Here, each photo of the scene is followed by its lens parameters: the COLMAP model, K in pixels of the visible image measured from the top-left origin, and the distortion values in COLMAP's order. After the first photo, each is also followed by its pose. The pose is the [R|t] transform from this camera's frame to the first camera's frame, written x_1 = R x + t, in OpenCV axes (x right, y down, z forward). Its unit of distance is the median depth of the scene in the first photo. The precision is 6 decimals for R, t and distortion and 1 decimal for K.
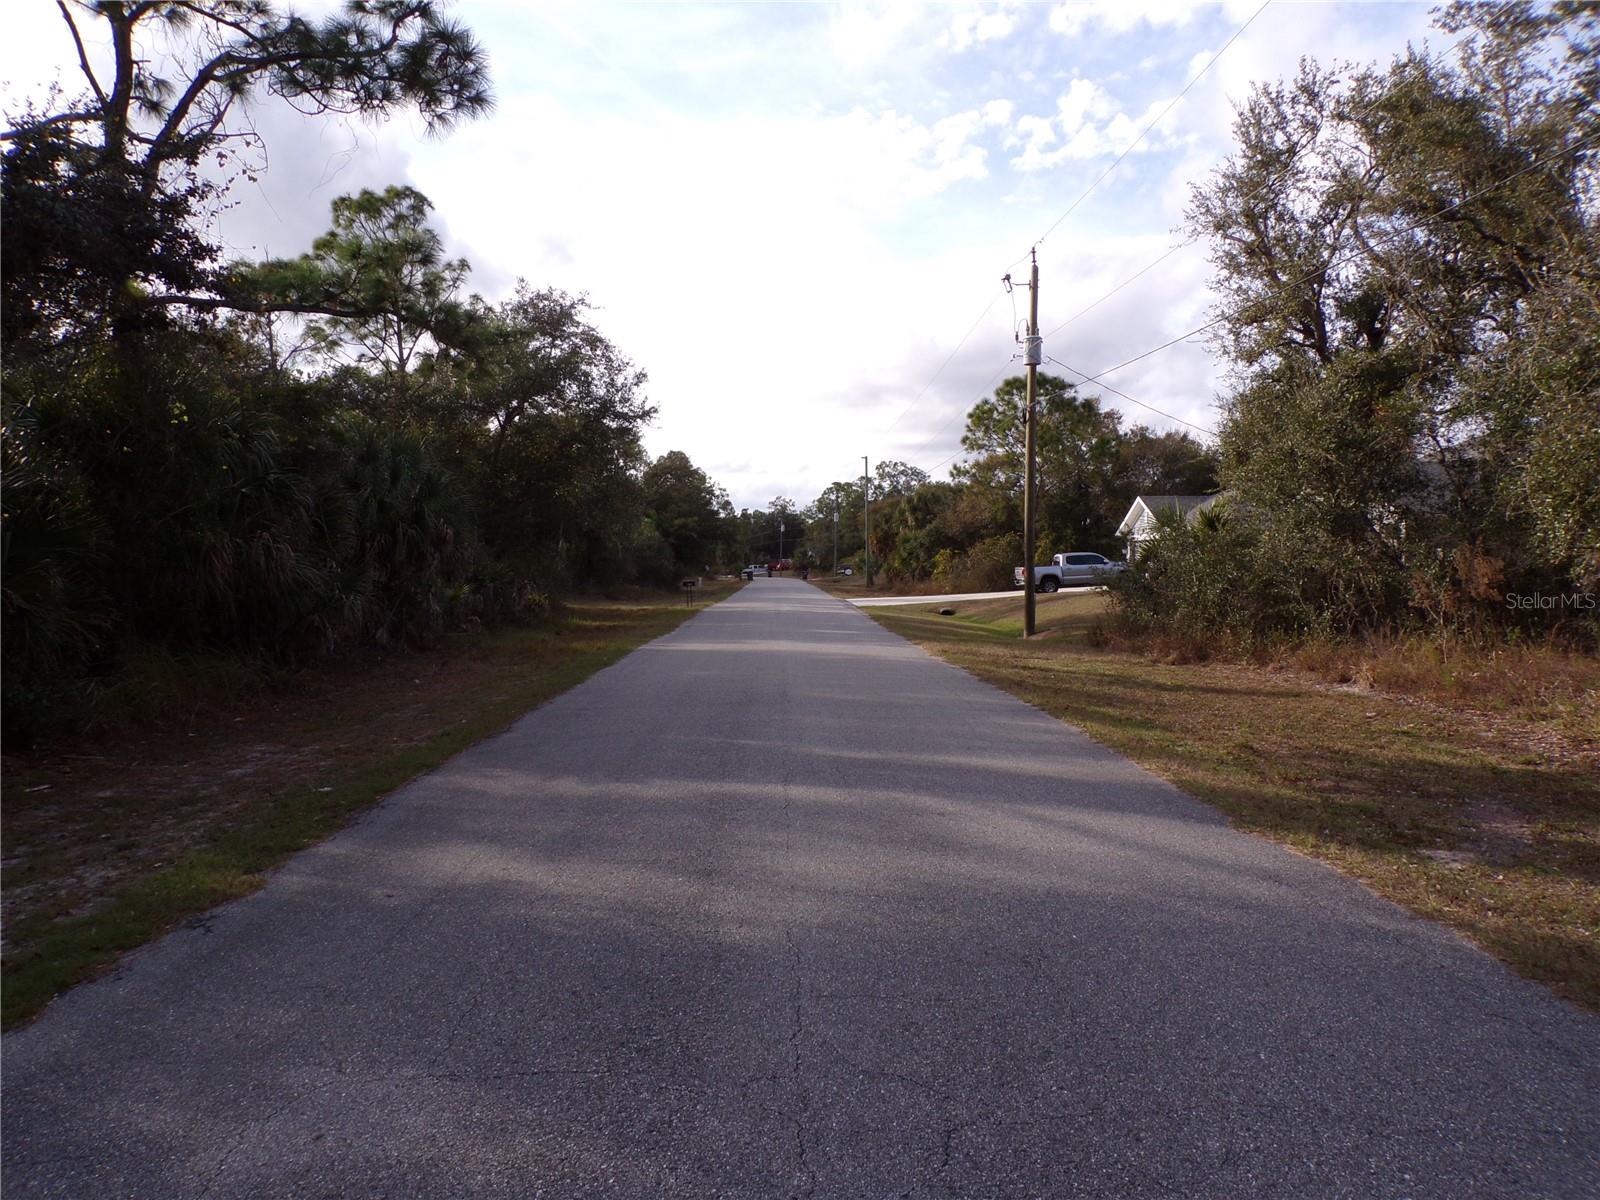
lens RADIAL K [[1083.2, 0, 792.0], [0, 1083.2, 601.3], [0, 0, 1]] dist [-0.006805, 0.013150]
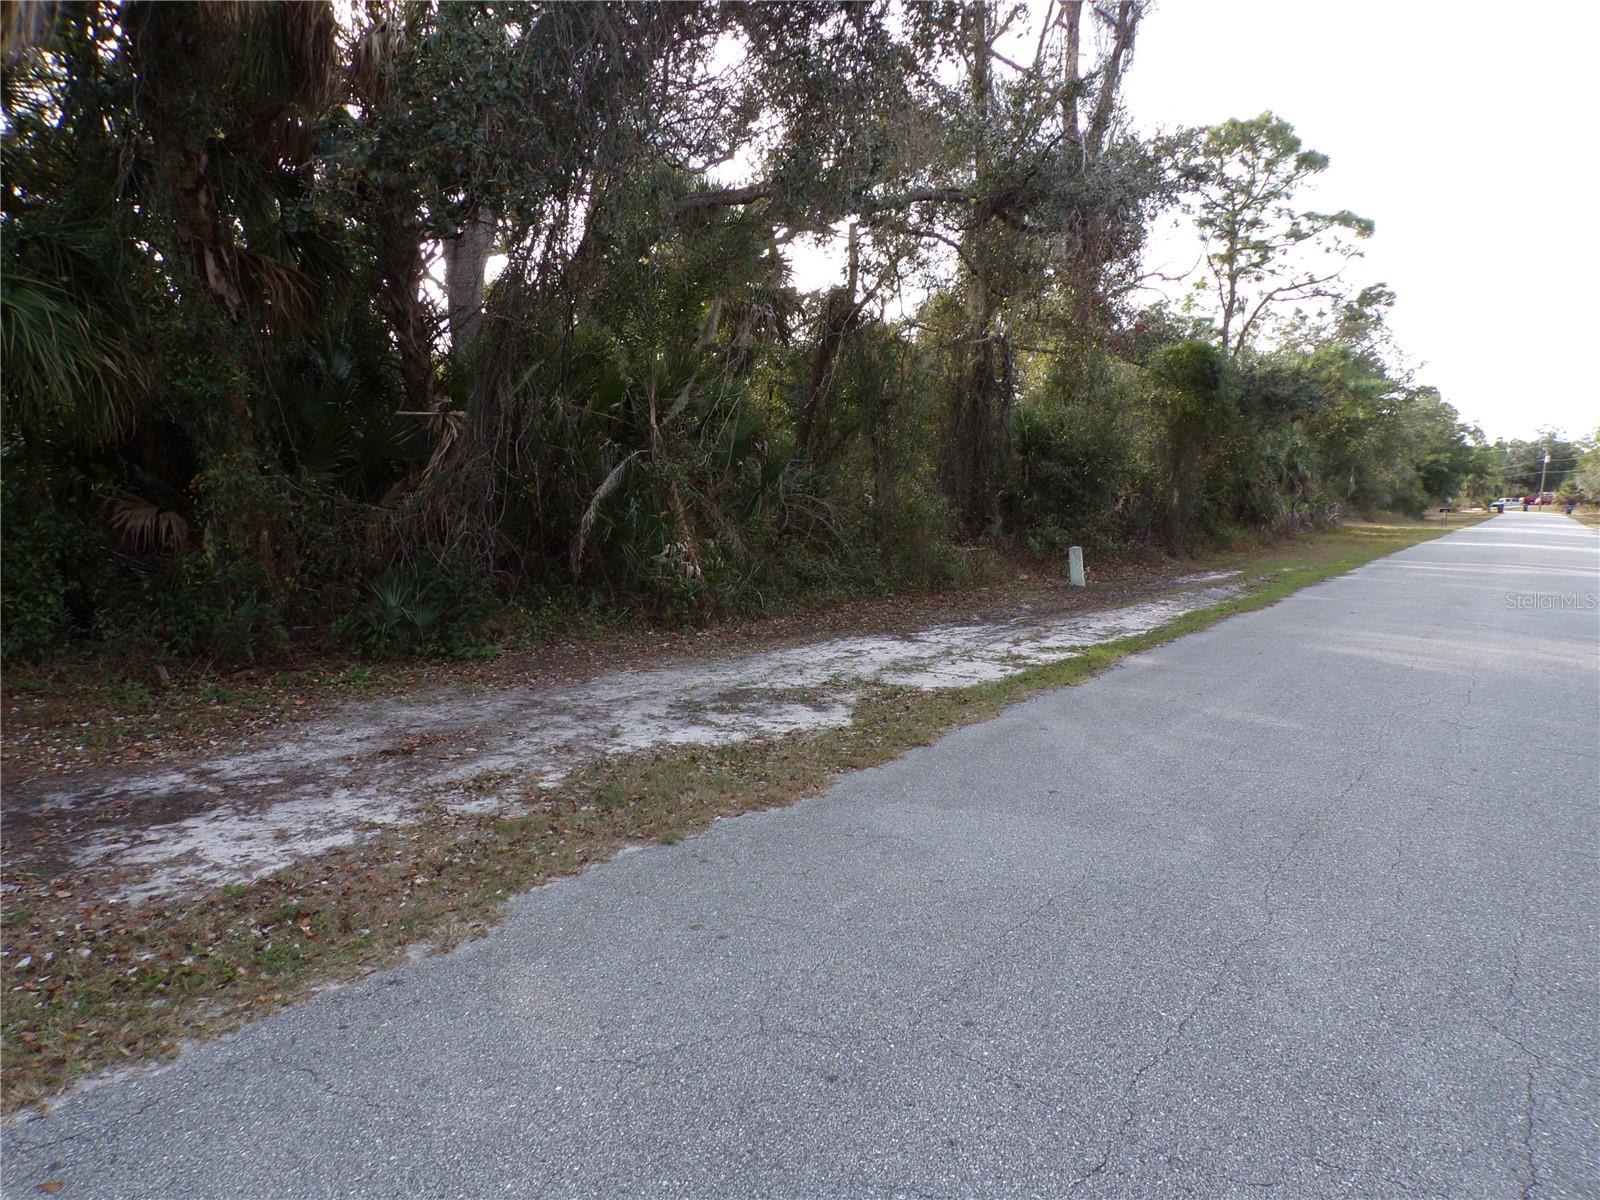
lens RADIAL K [[1083.2, 0, 792.0], [0, 1083.2, 601.3], [0, 0, 1]] dist [-0.006805, 0.013150]
pose [[0.815698, 0.080642, -0.572830, 0.008172], [-0.041175, 0.995818, 0.081556, 0.008369], [0.577011, -0.042939, 0.815607, -0.227082]]
